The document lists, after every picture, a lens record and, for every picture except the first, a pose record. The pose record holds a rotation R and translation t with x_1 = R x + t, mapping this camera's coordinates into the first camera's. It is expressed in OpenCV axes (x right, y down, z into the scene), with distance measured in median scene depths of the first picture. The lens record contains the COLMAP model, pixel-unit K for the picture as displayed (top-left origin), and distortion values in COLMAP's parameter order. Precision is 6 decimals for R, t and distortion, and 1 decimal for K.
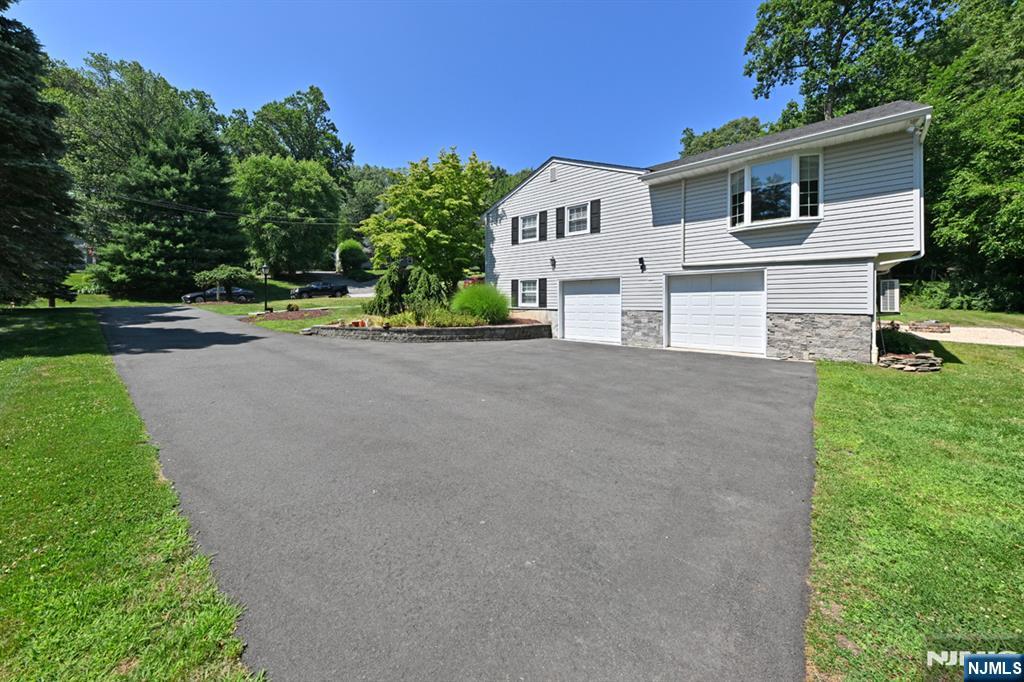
lens RADIAL K [[357.7, 0, 512.0], [0, 357.7, 324.8], [0, 0, 1]] dist [0.015190, -0.000044]
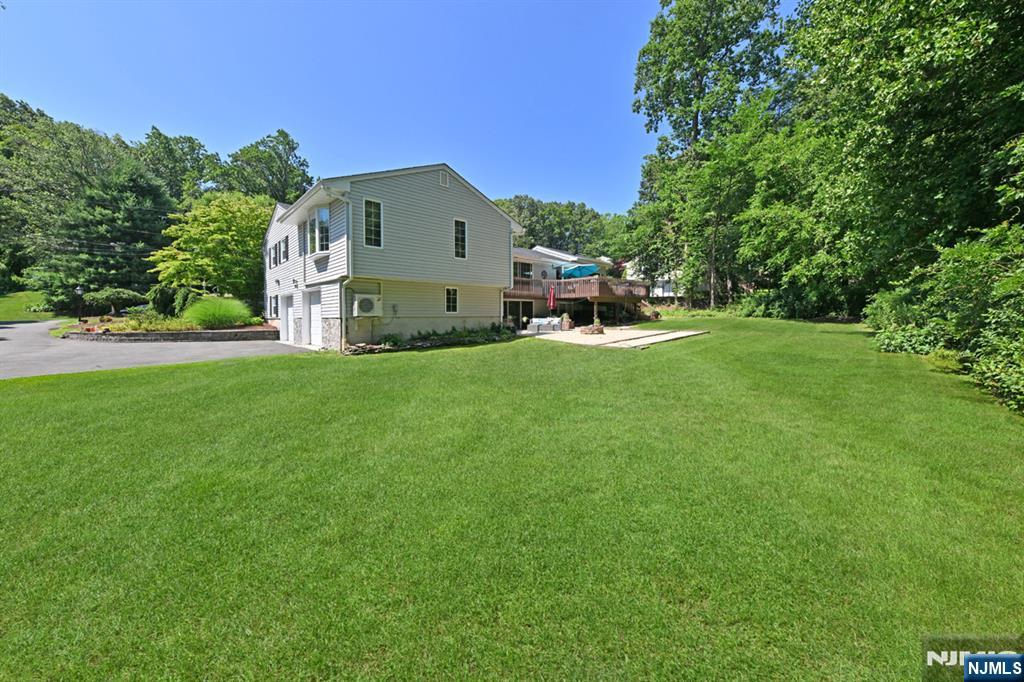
lens RADIAL K [[333.6, 0, 512.0], [0, 333.6, 341.0], [0, 0, 1]] dist [0.009203, -0.000007]
pose [[0.999216, -0.007145, -0.038953, 0.486437], [0.007464, 0.999940, 0.008050, 0.017019], [0.038893, -0.008335, 0.999209, -0.095729]]
